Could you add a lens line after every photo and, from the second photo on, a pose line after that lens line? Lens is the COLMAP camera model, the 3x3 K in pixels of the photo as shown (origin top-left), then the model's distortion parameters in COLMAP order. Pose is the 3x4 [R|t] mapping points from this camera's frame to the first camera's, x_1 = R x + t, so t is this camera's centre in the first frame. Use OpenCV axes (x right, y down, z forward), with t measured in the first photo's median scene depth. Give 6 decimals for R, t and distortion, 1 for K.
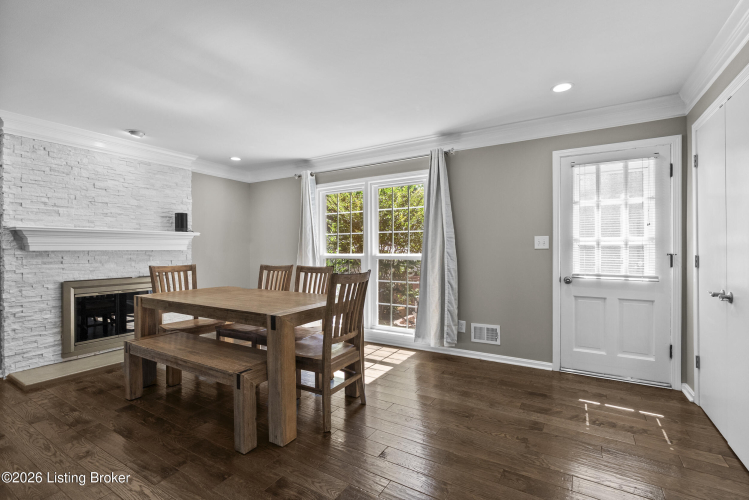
lens RADIAL K [[341.9, 0, 375.5], [0, 341.9, 249.0], [0, 0, 1]] dist [-0.001683, 0.000375]
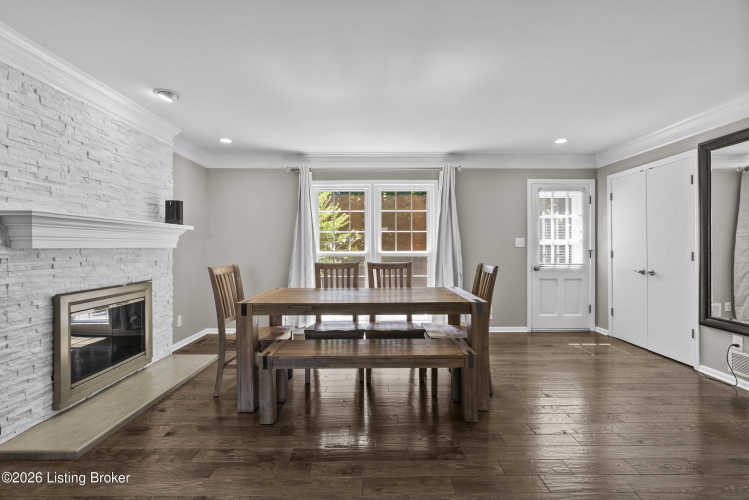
lens RADIAL K [[341.9, 0, 379.1], [0, 341.9, 246.2], [0, 0, 1]] dist [-0.001683, 0.000375]
pose [[0.849529, 0.002597, 0.527536, -0.742386], [-0.001358, 0.999995, -0.002738, 0.001573], [-0.527540, 0.001610, 0.849529, 0.106002]]
